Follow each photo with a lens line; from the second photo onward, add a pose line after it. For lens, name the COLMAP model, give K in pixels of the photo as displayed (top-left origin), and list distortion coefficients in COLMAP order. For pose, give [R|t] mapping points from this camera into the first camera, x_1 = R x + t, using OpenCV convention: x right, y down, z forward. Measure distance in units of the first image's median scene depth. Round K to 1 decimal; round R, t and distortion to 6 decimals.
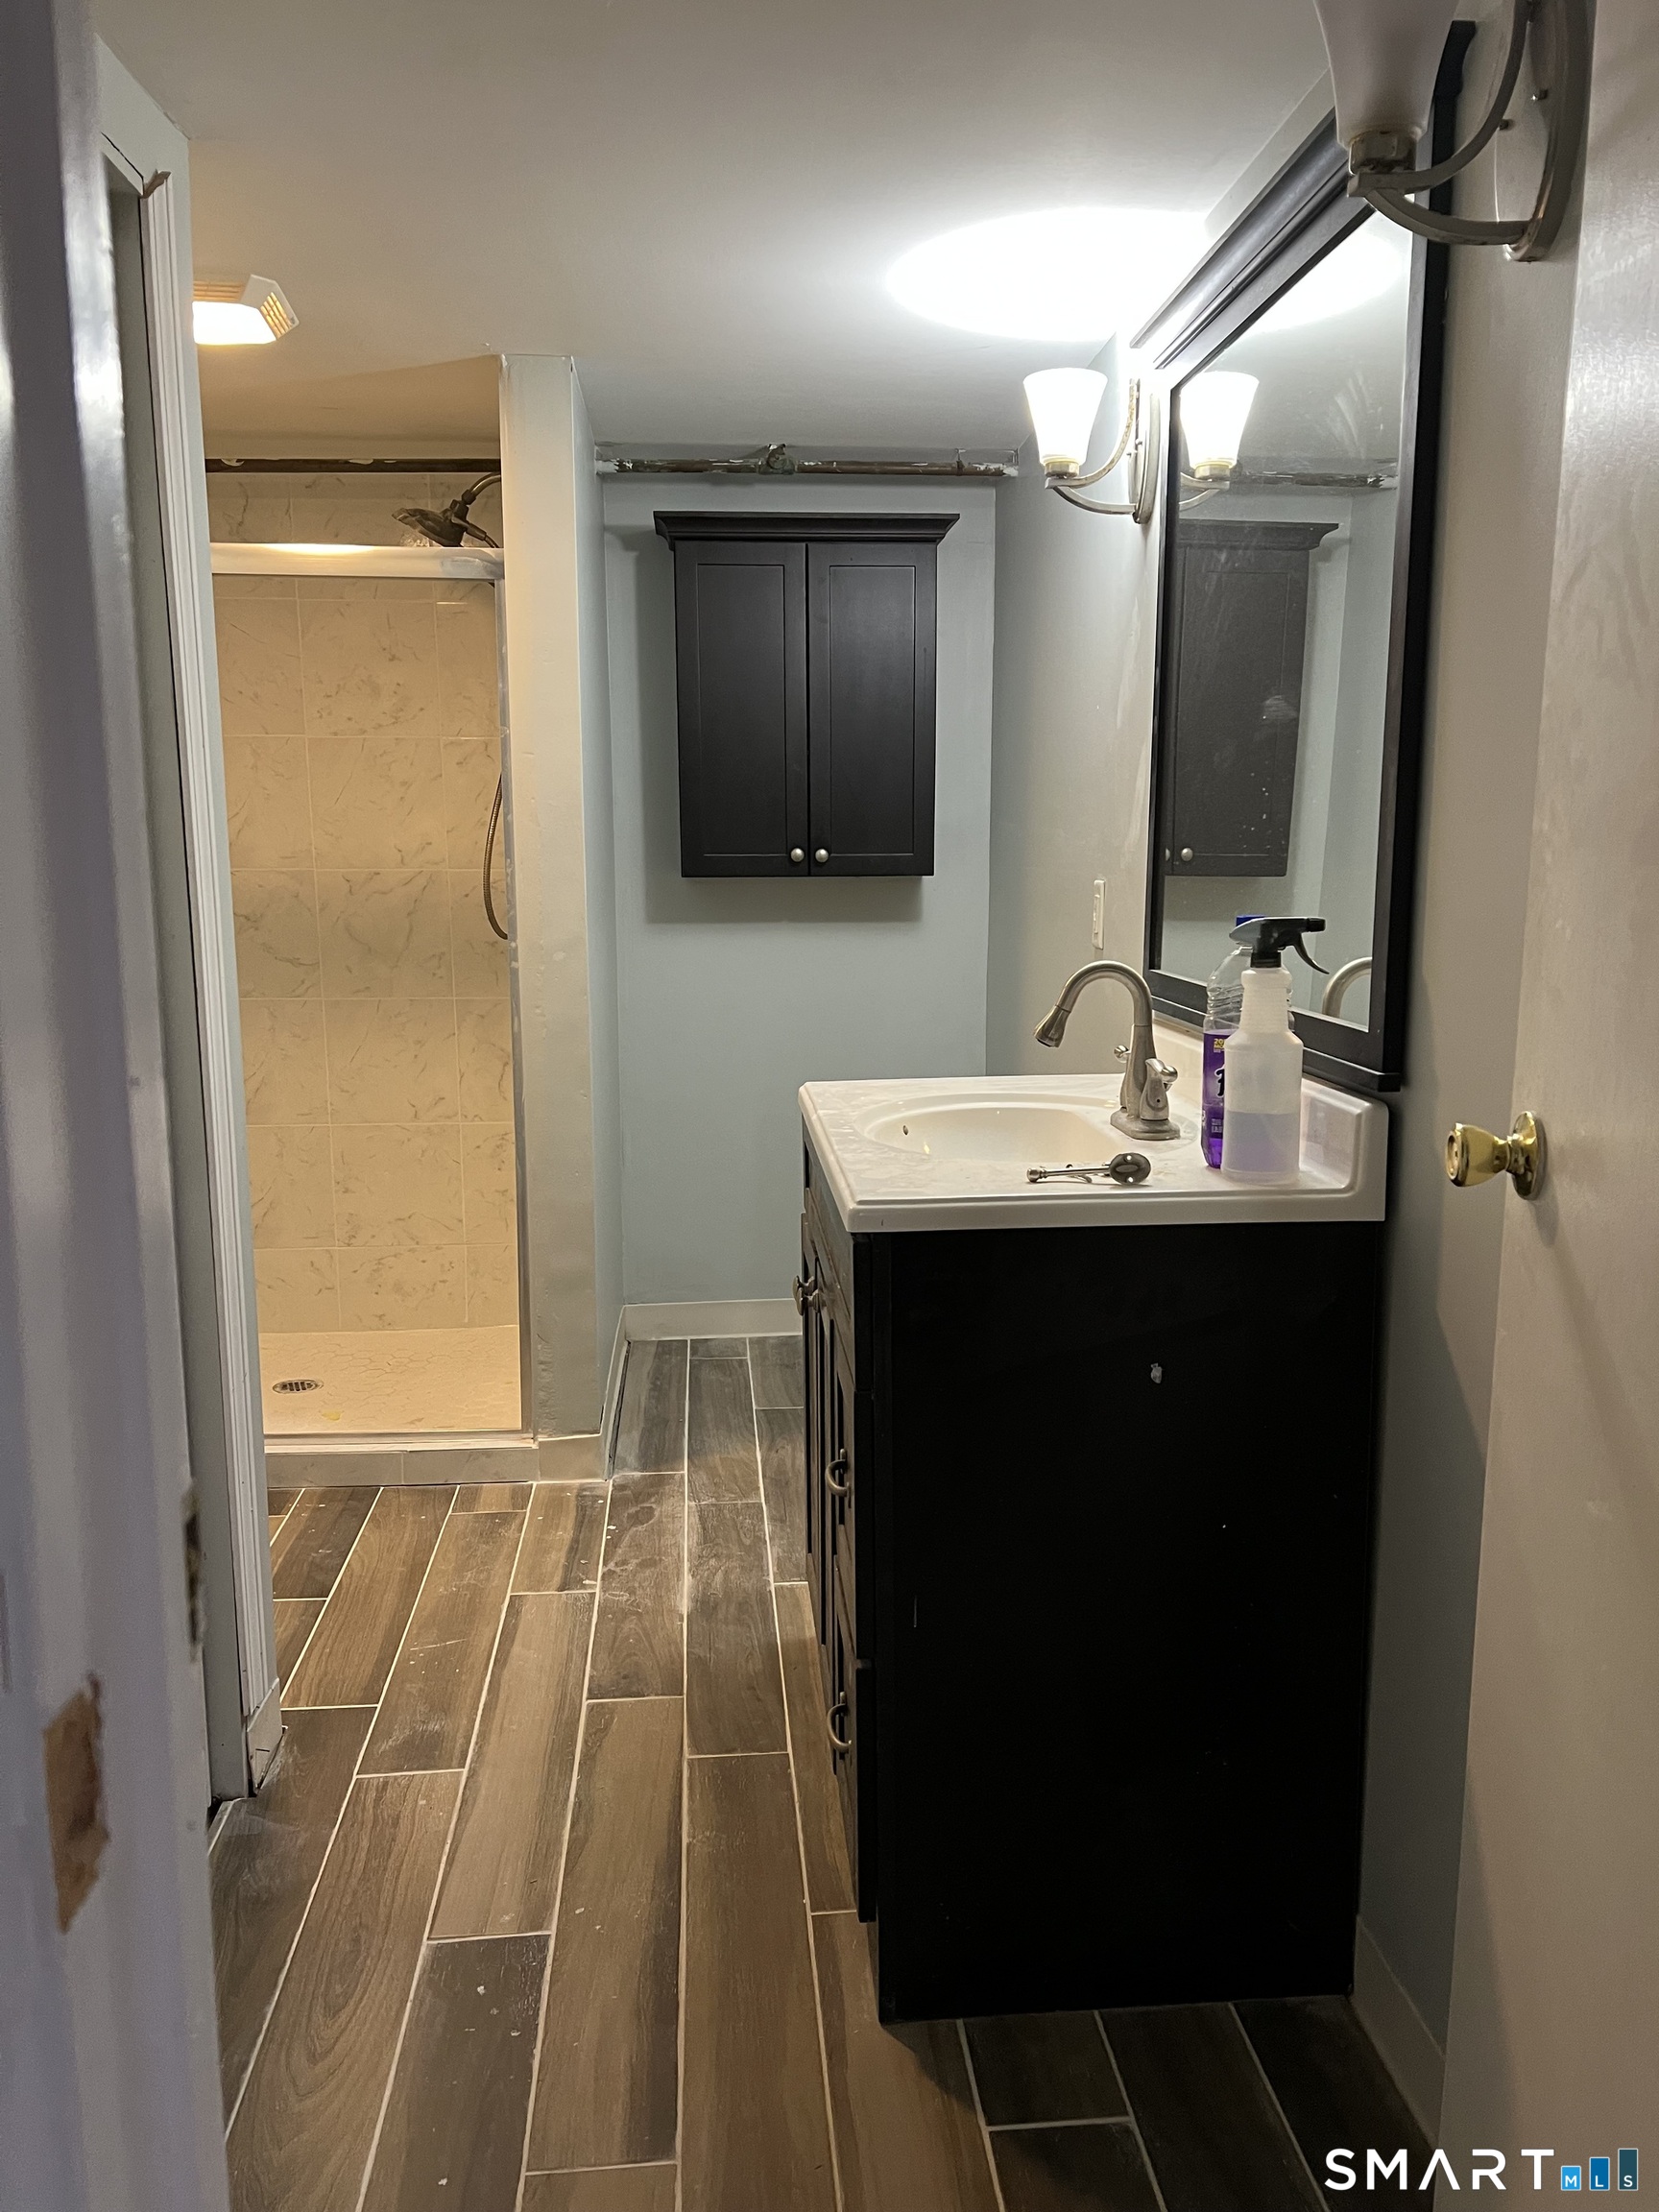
lens RADIAL K [[1667.3, 0, 830.6], [0, 1667.3, 1106.6], [0, 0, 1]] dist [0.032463, -0.002709]
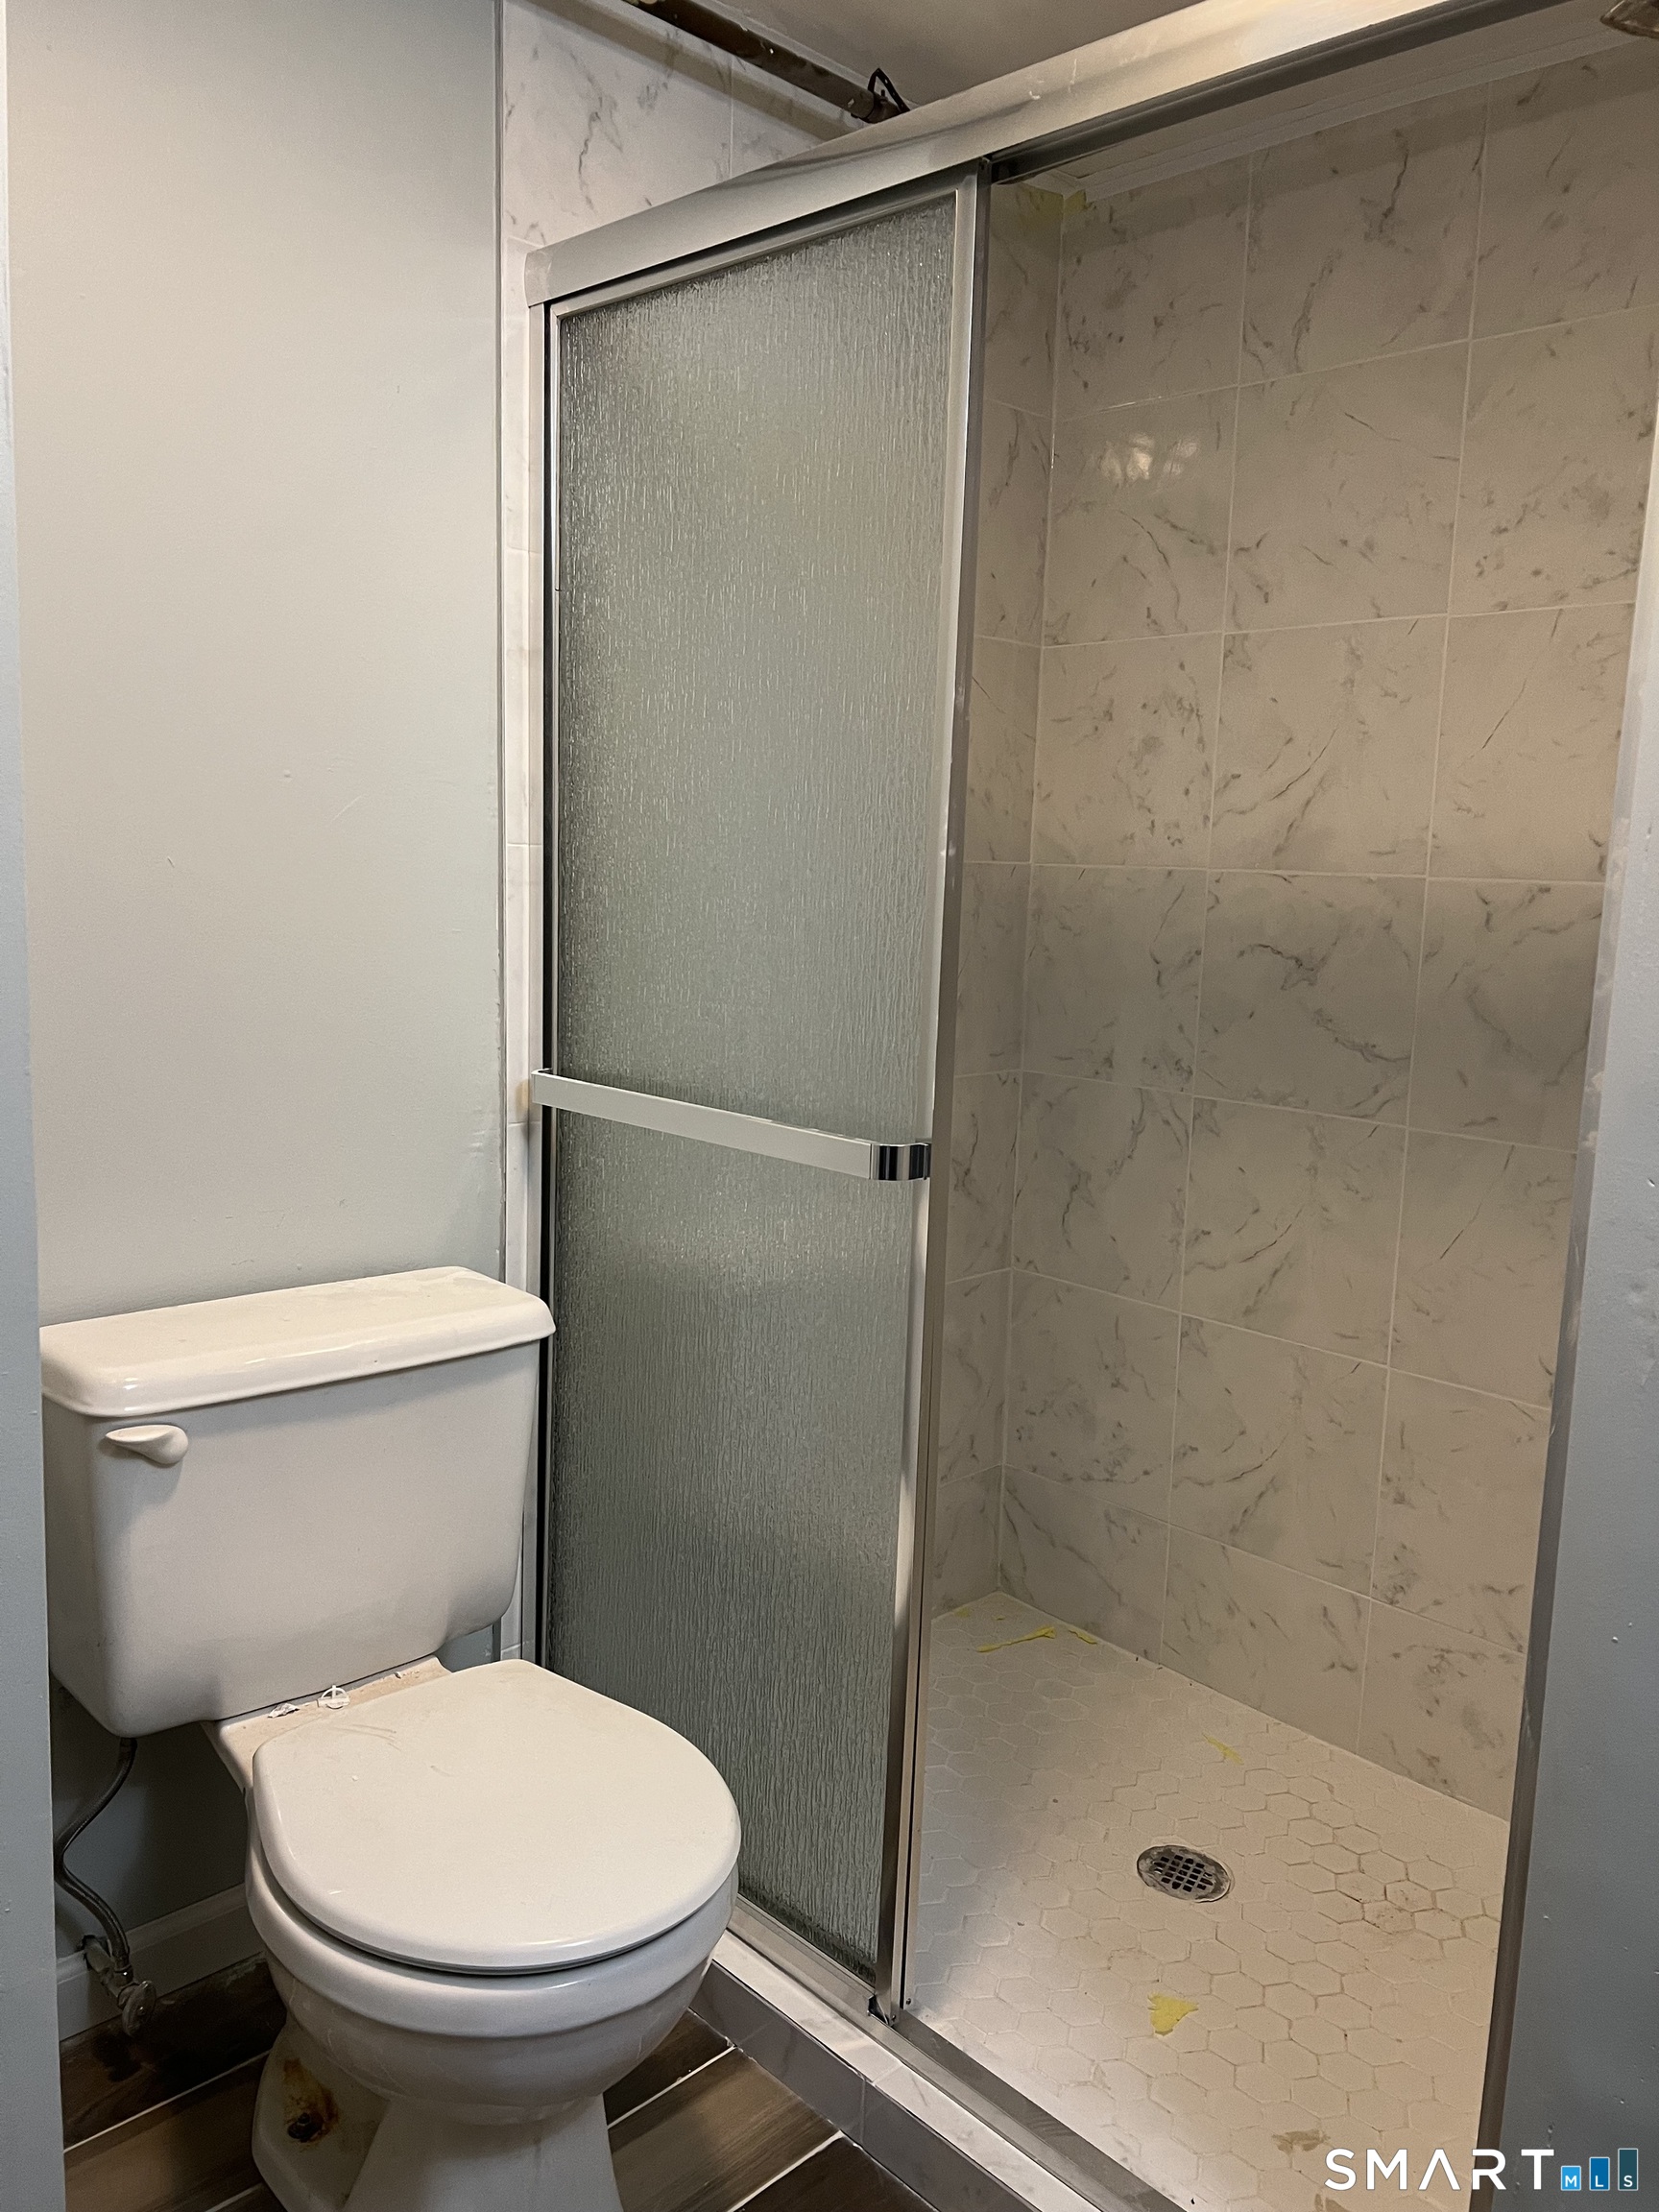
lens RADIAL K [[1667.3, 0, 834.6], [0, 1667.3, 1097.1], [0, 0, 1]] dist [0.032463, -0.002709]
pose [[0.647604, 0.130418, -0.750733, -0.031073], [-0.149895, 0.987797, 0.042297, -0.069270], [0.747088, 0.085140, 0.659250, 0.527575]]
